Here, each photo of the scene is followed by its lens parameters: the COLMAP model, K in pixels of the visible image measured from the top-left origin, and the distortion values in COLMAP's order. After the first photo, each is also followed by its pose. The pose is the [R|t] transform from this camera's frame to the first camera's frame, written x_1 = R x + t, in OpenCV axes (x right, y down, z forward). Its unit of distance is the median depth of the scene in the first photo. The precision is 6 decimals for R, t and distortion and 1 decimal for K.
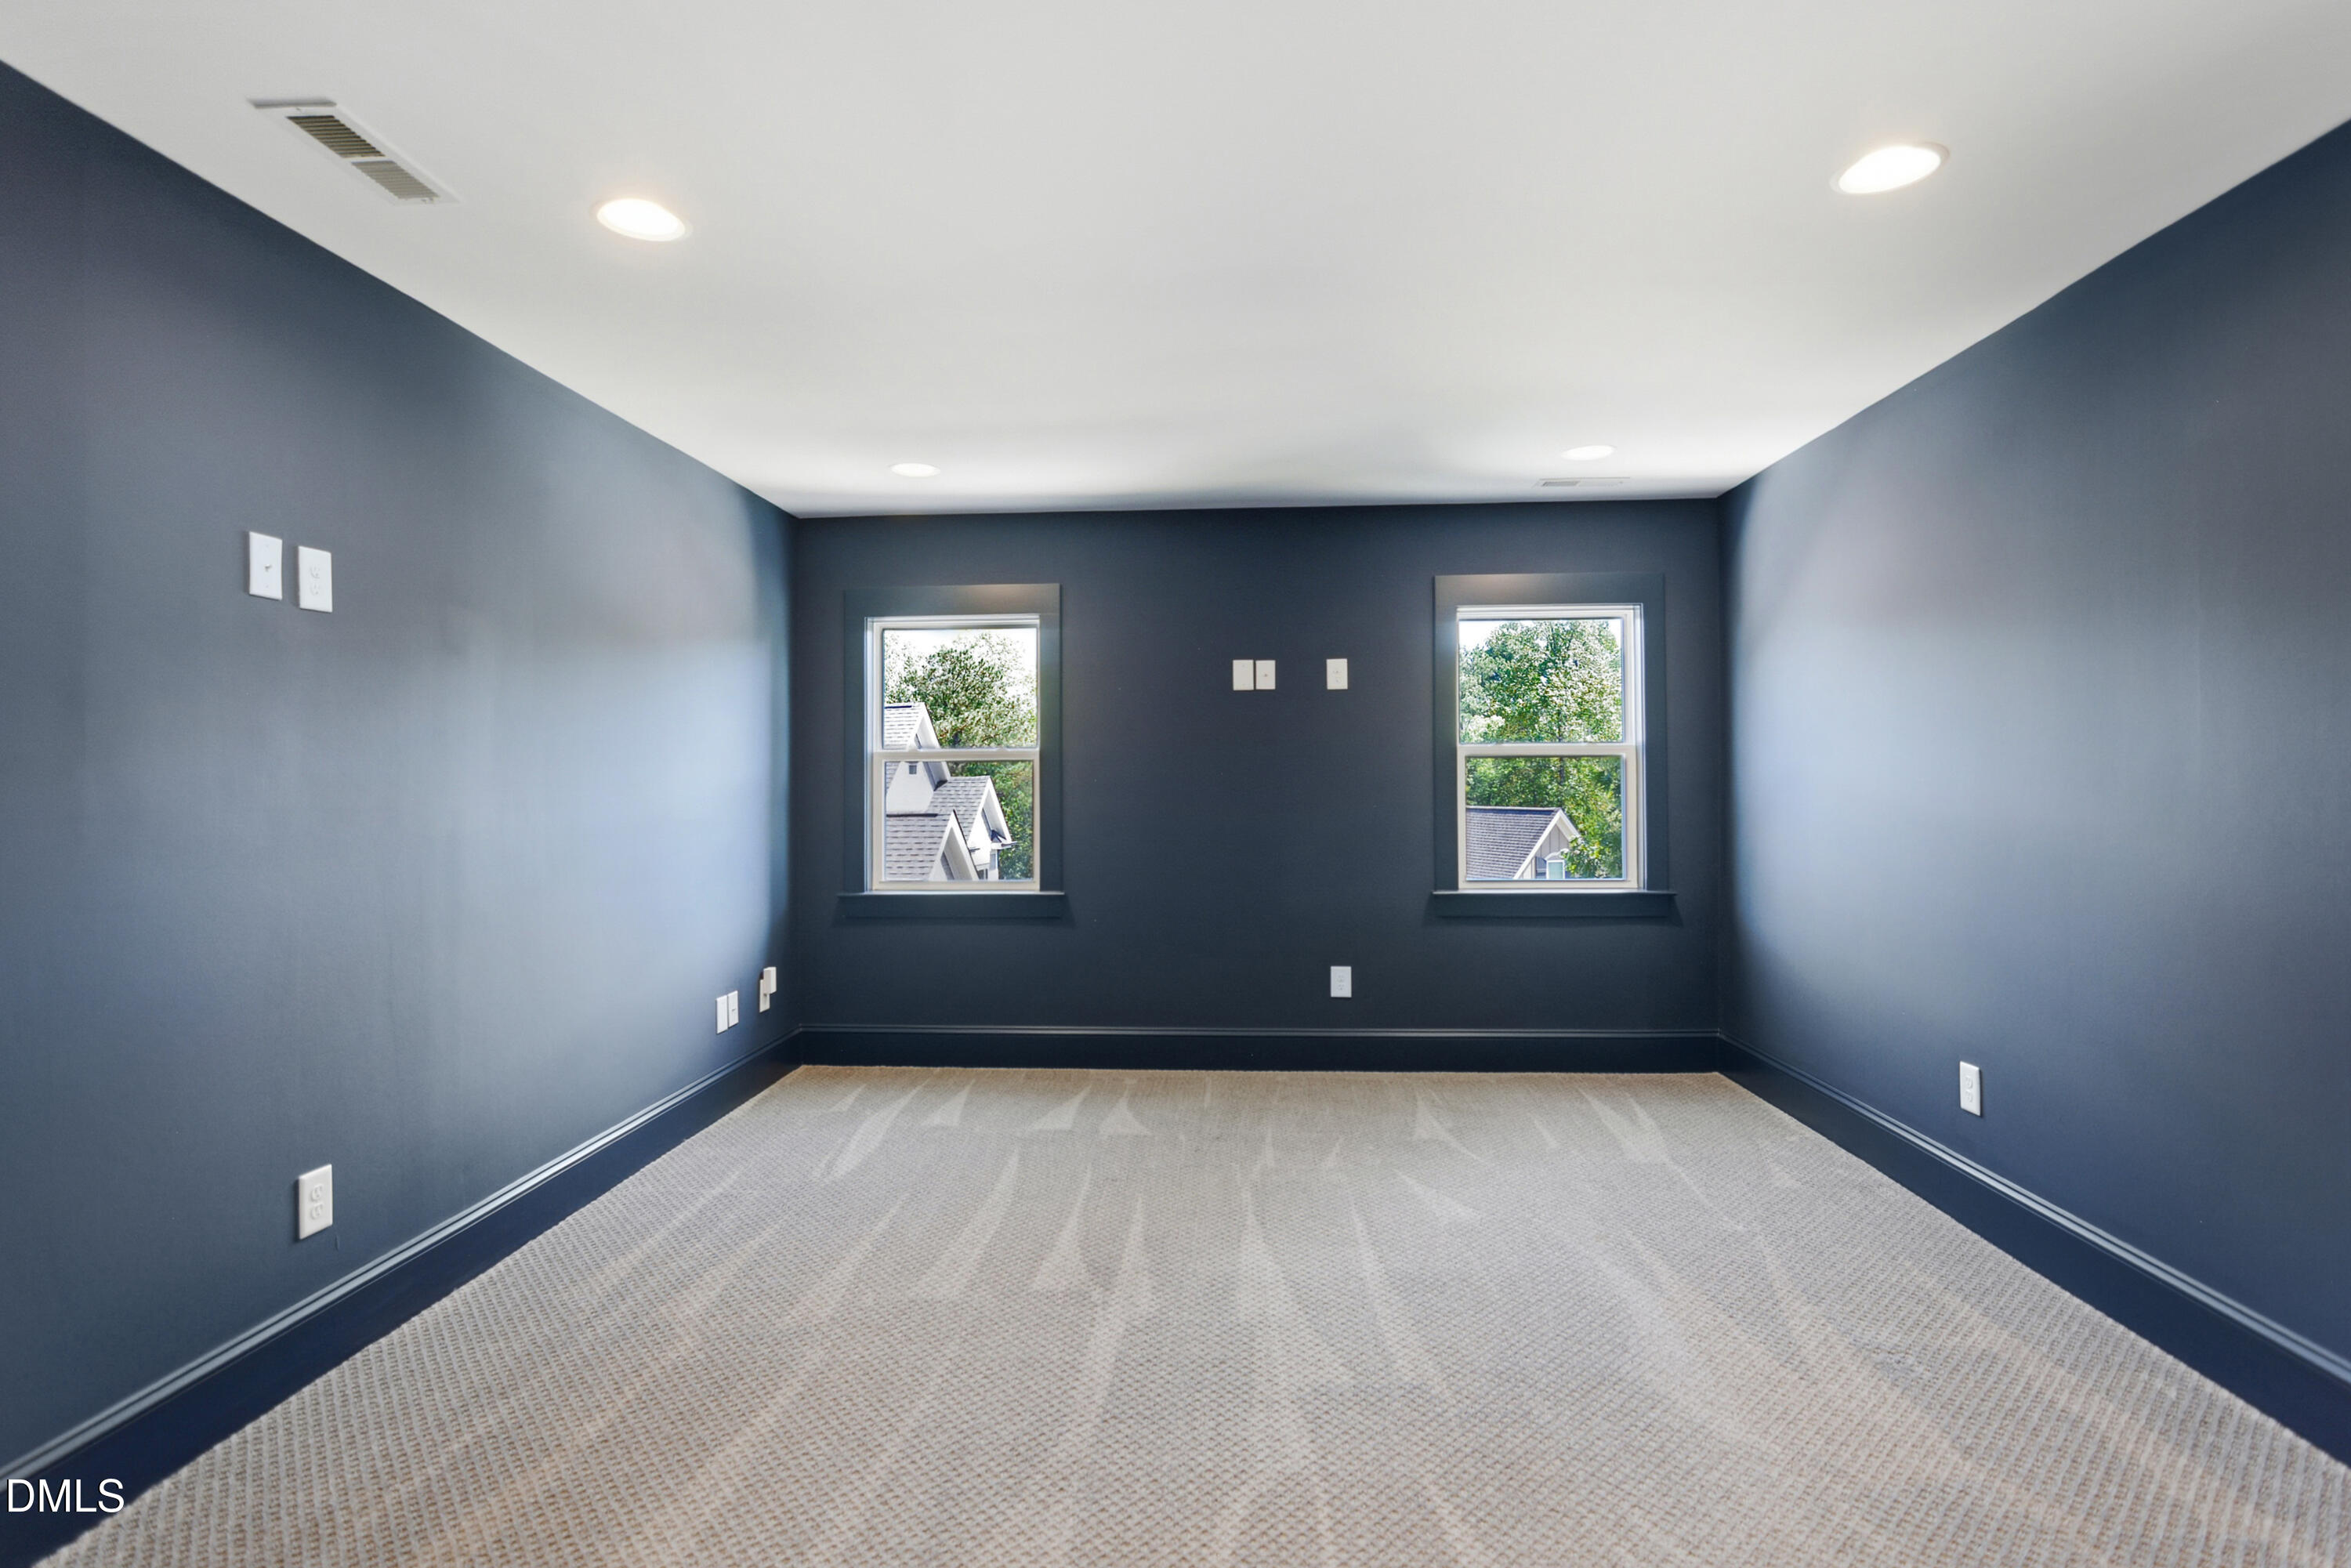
lens RADIAL K [[1177.2, 0, 1159.3], [0, 1177.2, 777.3], [0, 0, 1]] dist [-0.001858, -0.000159]
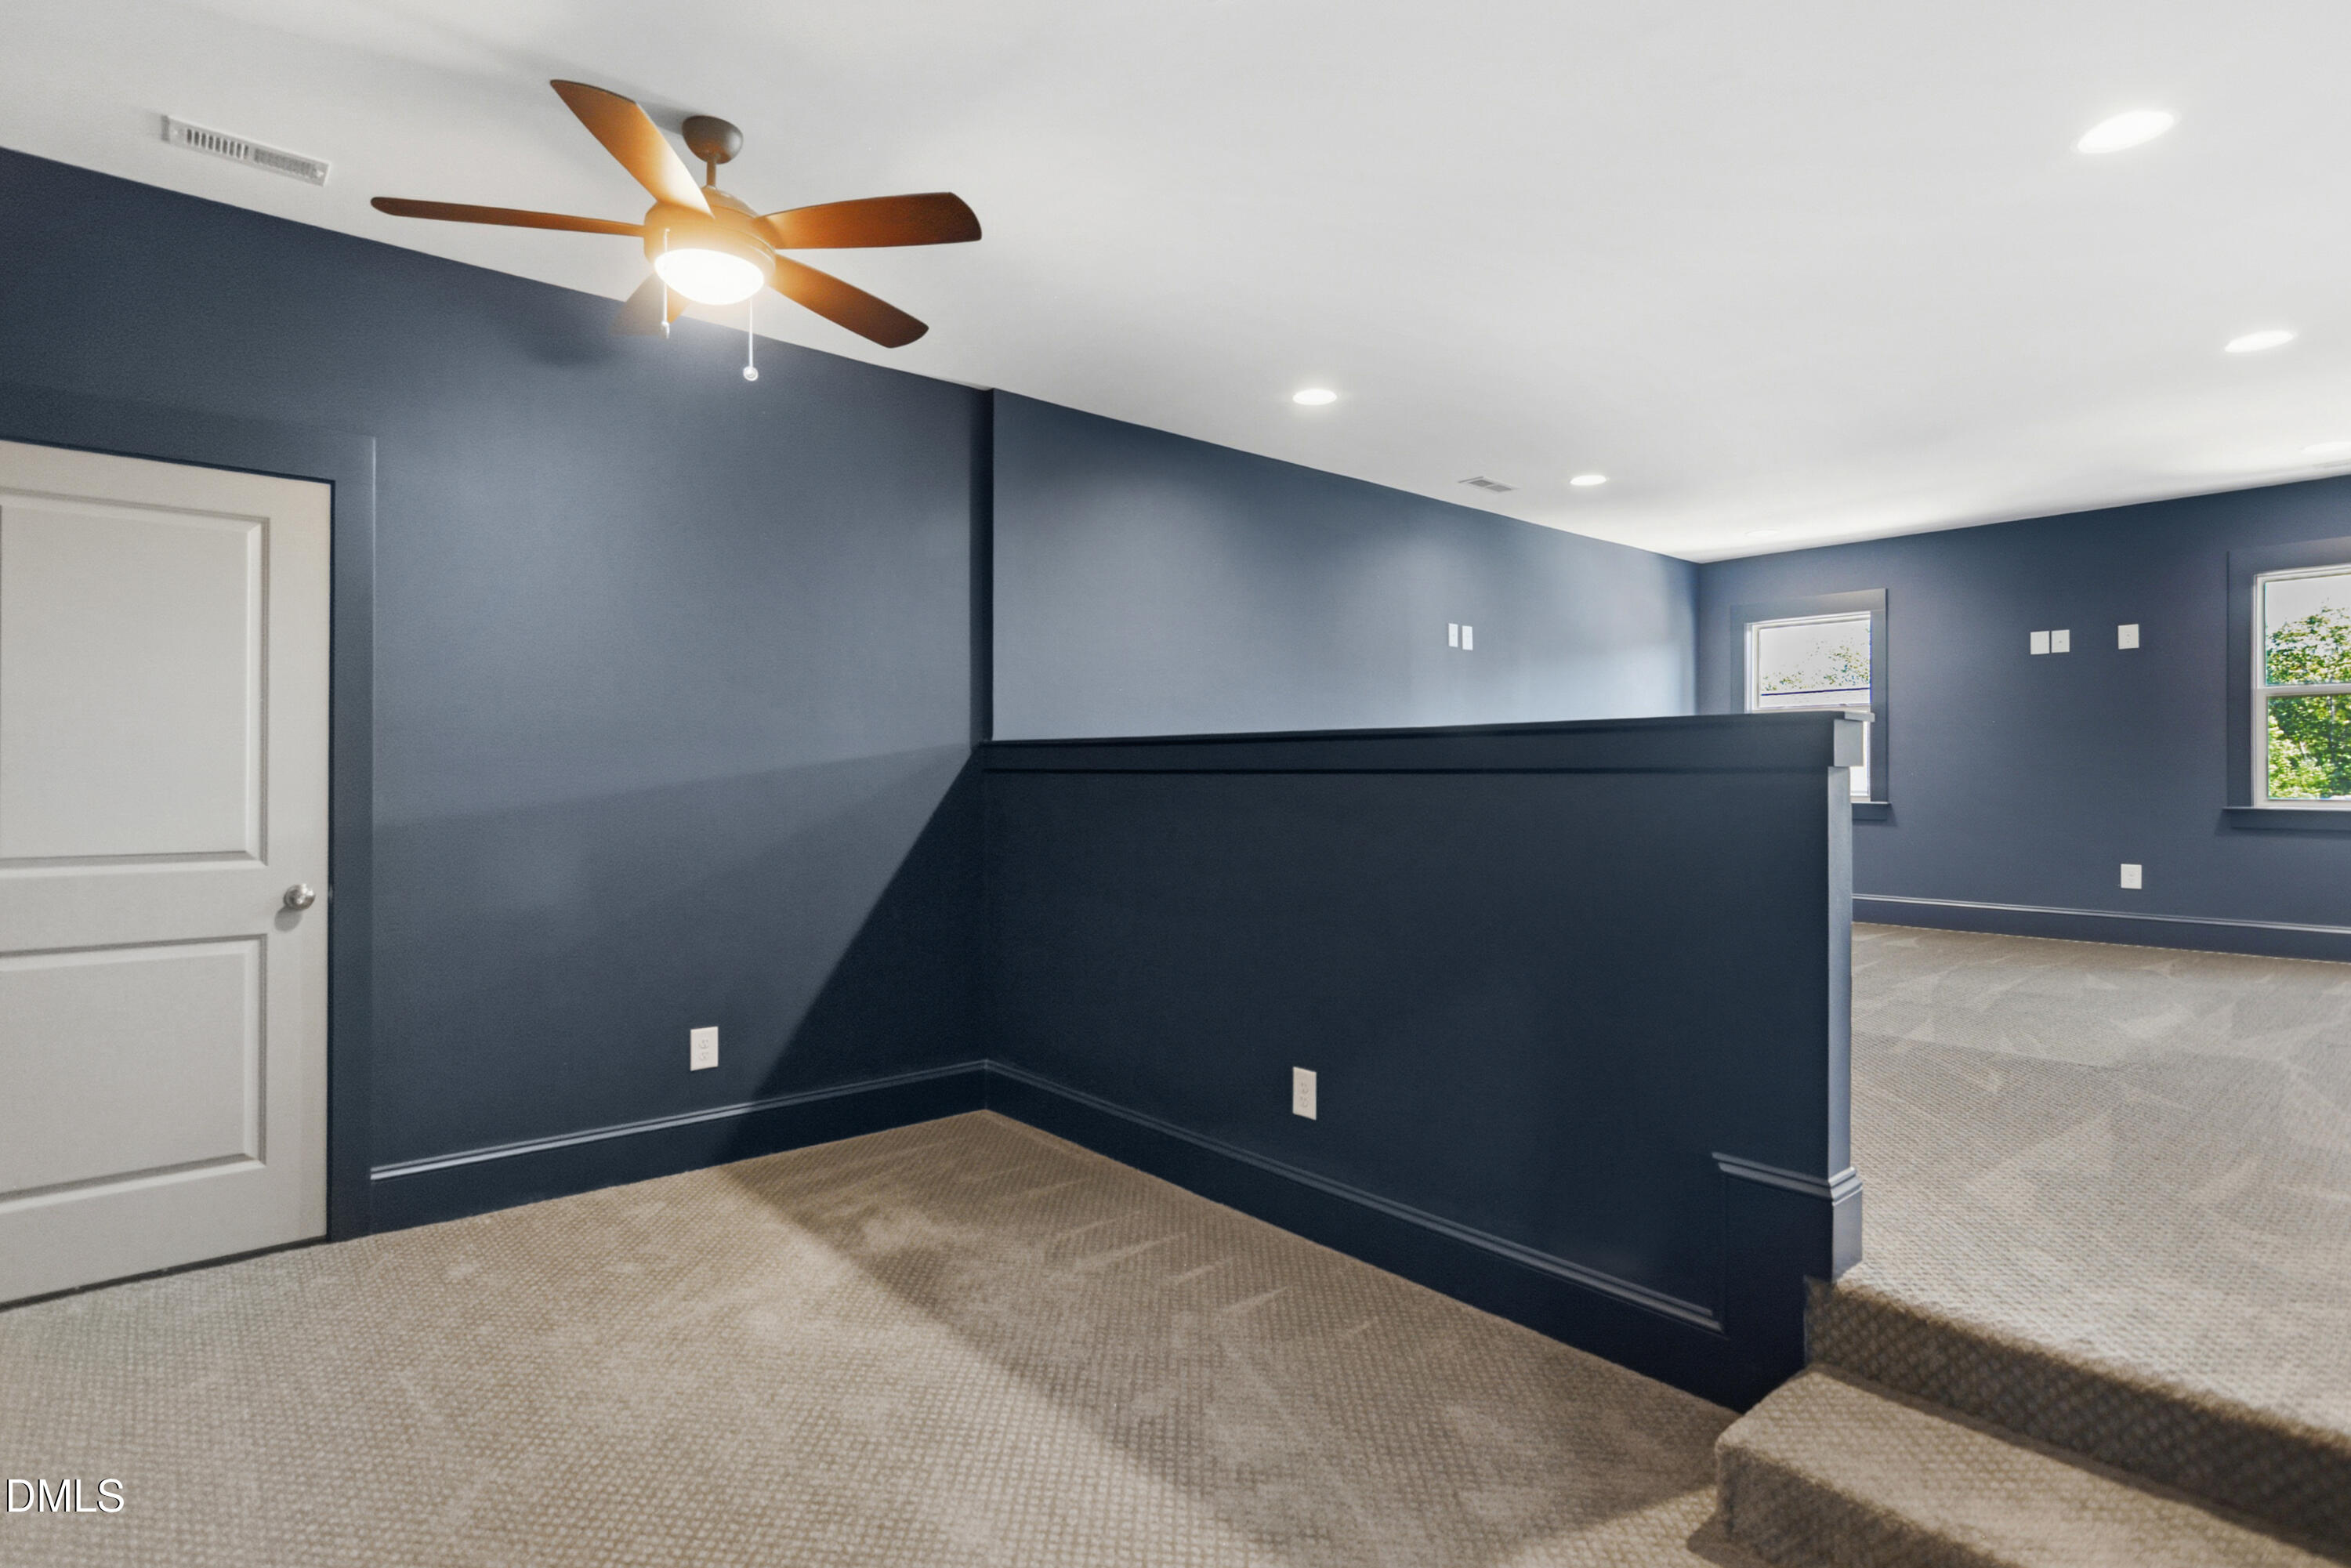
lens RADIAL K [[1177.2, 0, 1159.3], [0, 1177.2, 777.3], [0, 0, 1]] dist [-0.001858, -0.000159]
pose [[0.686726, 0.011307, -0.726828, 0.362574], [-0.006439, 0.999934, 0.009473, 0.060893], [0.726887, -0.001825, 0.686754, -0.657007]]
